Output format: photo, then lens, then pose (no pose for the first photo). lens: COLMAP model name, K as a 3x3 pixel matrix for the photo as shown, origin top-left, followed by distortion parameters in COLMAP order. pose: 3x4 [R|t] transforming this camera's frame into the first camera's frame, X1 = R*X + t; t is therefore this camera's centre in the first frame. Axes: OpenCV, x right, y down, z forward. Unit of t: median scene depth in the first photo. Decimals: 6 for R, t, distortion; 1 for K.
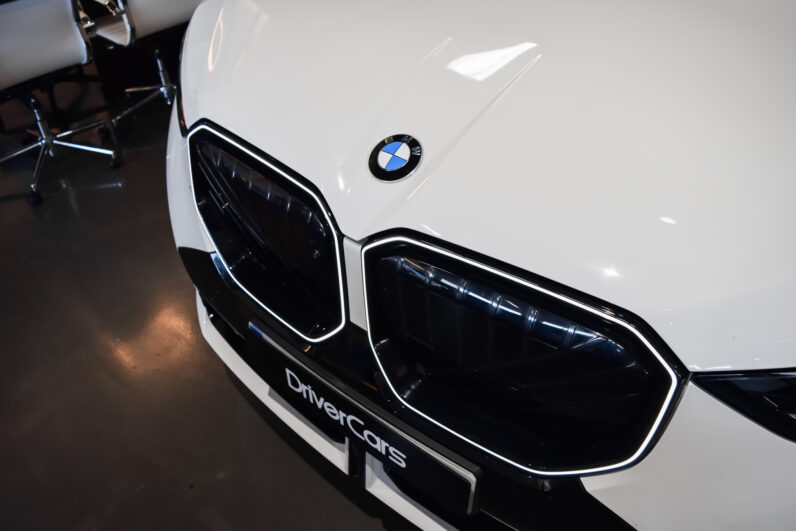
lens RADIAL K [[624.0, 0, 399.5], [0, 624.0, 263.9], [0, 0, 1]] dist [-0.103431, 0.032474]
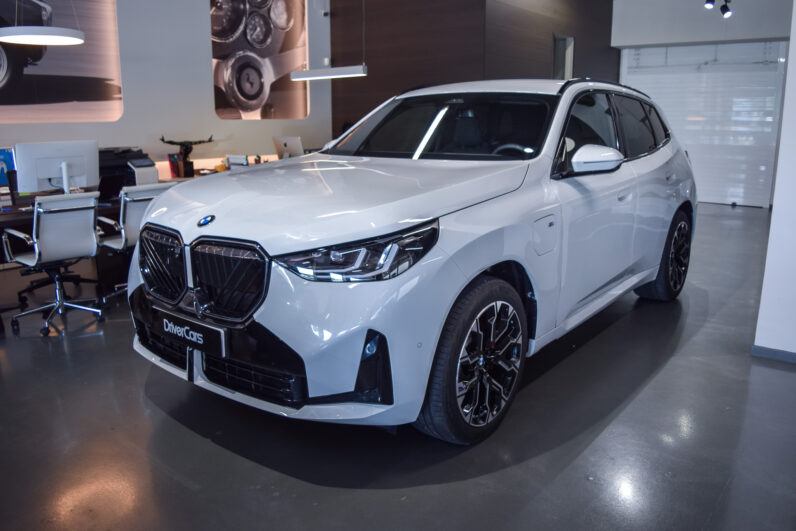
lens RADIAL K [[624.0, 0, 399.5], [0, 624.0, 263.9], [0, 0, 1]] dist [-0.103431, 0.032474]
pose [[0.999667, 0.009155, 0.024125, 0.576235], [0.002538, 0.895540, -0.444975, 0.903196], [-0.025679, 0.444888, 0.895218, -1.060417]]
